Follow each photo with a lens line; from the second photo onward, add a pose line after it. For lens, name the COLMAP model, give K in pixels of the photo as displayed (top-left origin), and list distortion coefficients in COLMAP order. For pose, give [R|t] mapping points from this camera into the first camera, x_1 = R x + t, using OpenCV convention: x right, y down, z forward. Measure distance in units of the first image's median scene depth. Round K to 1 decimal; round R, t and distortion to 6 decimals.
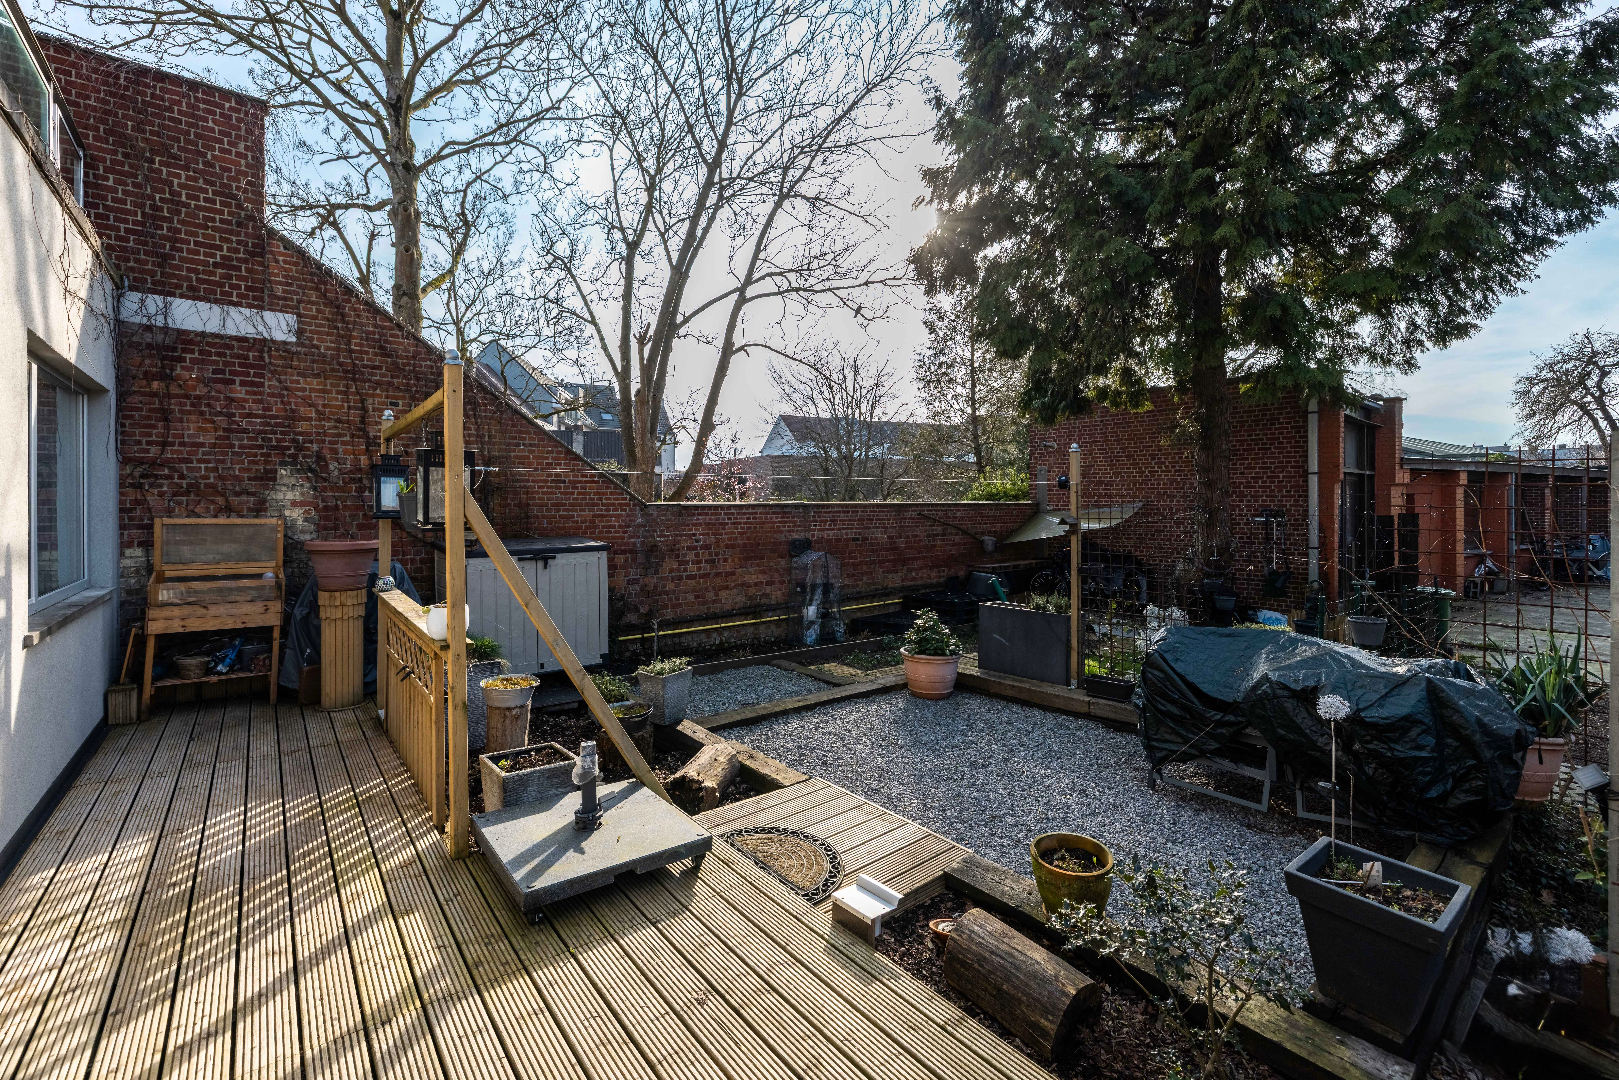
lens RADIAL K [[691.4, 0, 816.5], [0, 691.4, 507.1], [0, 0, 1]] dist [-0.001797, -0.000103]
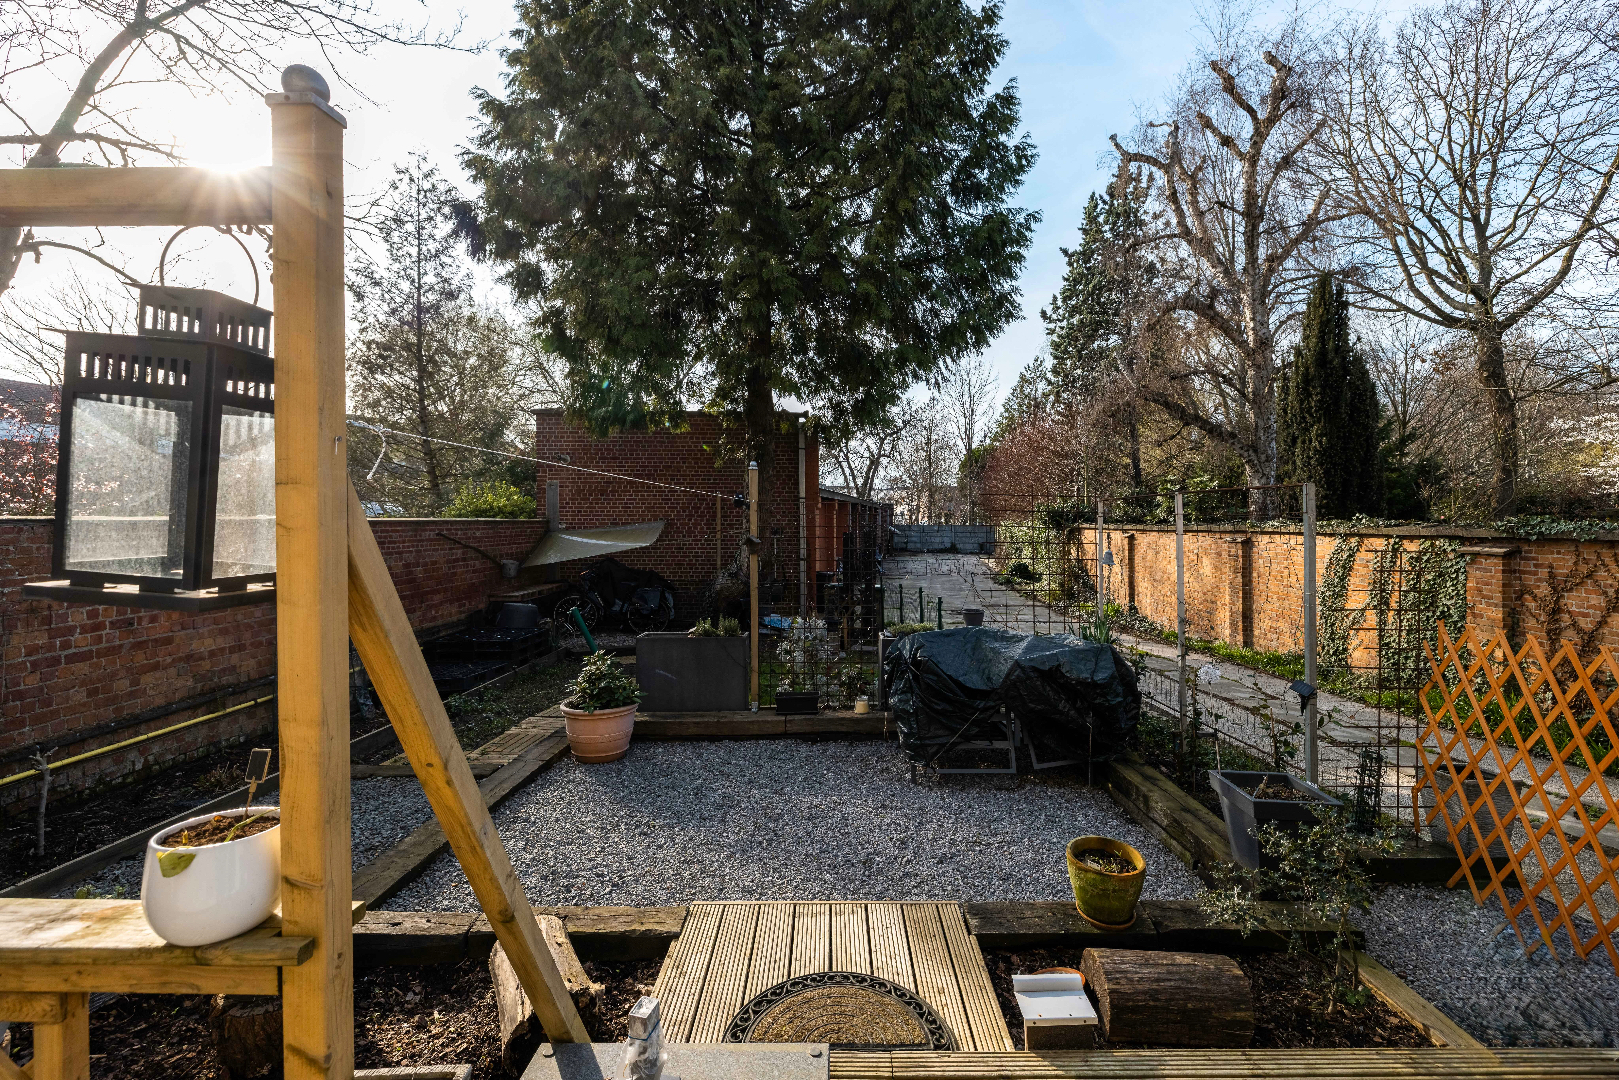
lens RADIAL K [[691.4, 0, 834.6], [0, 691.4, 526.7], [0, 0, 1]] dist [-0.001797, -0.000103]
pose [[0.624224, -0.000812, 0.781245, -0.225318], [-0.001107, 0.999998, 0.001924, -0.000660], [-0.781245, -0.002066, 0.624221, 0.210434]]
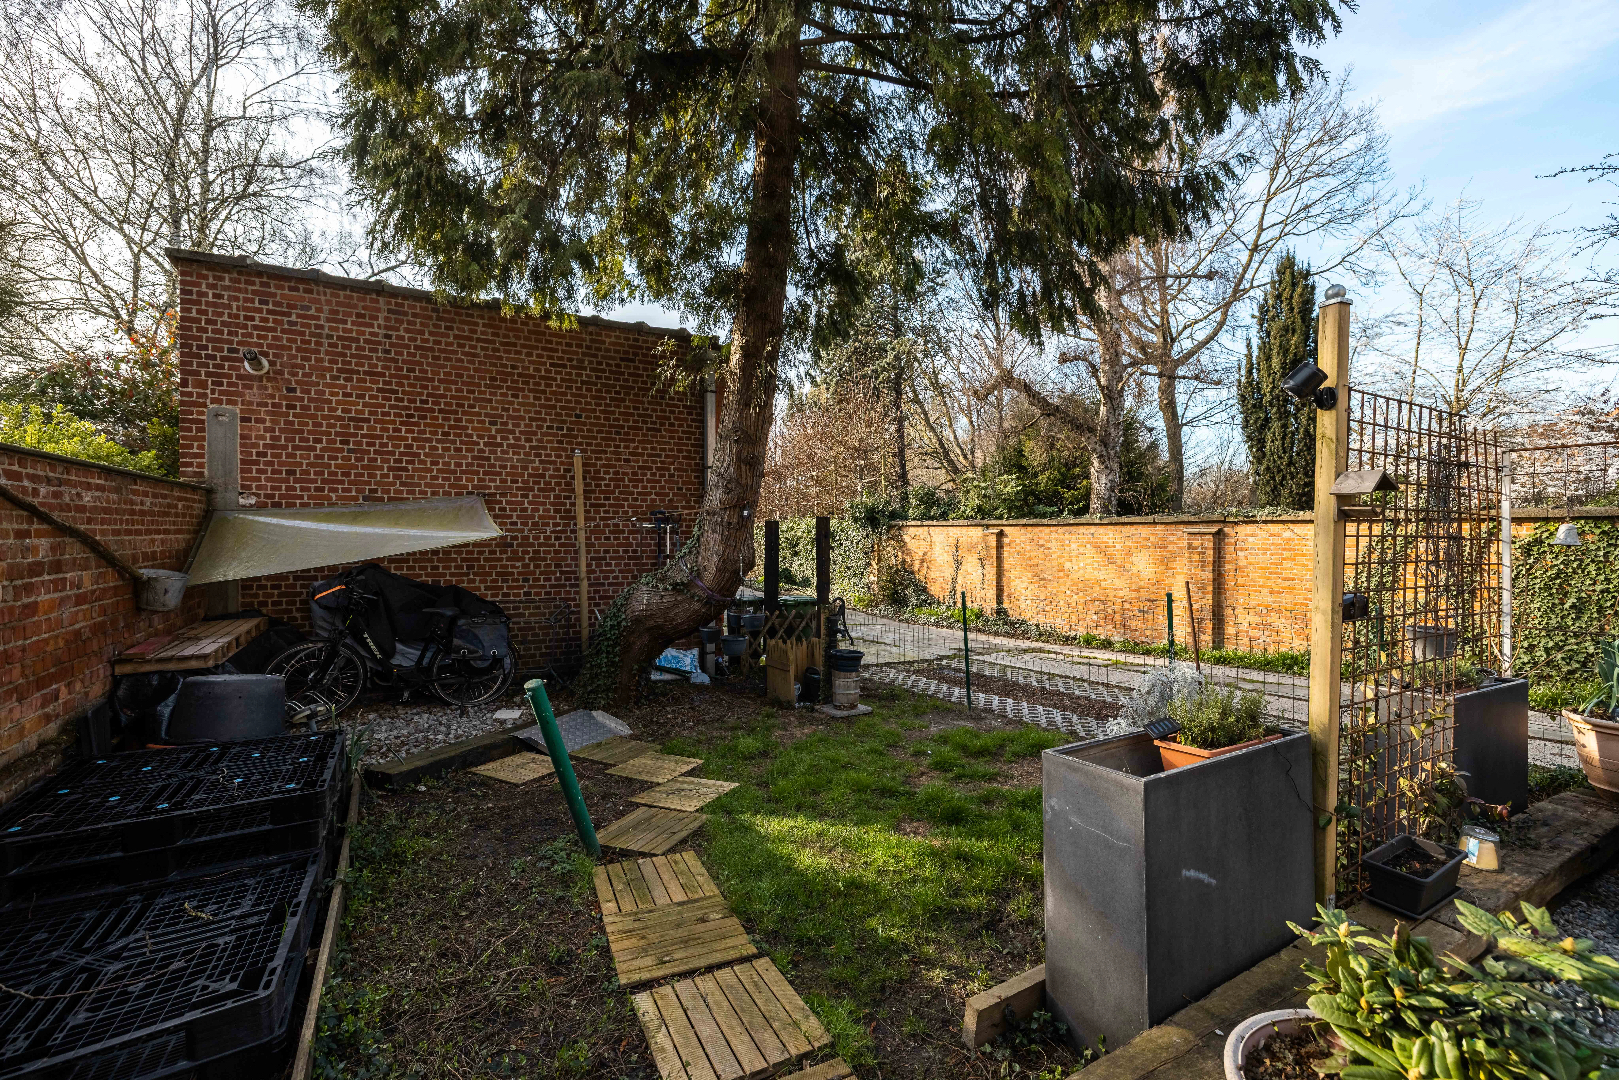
lens RADIAL K [[691.4, 0, 805.9], [0, 691.4, 539.0], [0, 0, 1]] dist [-0.001797, -0.000103]
pose [[0.184009, -0.004739, 0.982913, -0.048163], [-0.003984, 0.999977, 0.005567, 0.032651], [-0.982917, -0.004940, 0.183986, 0.830899]]
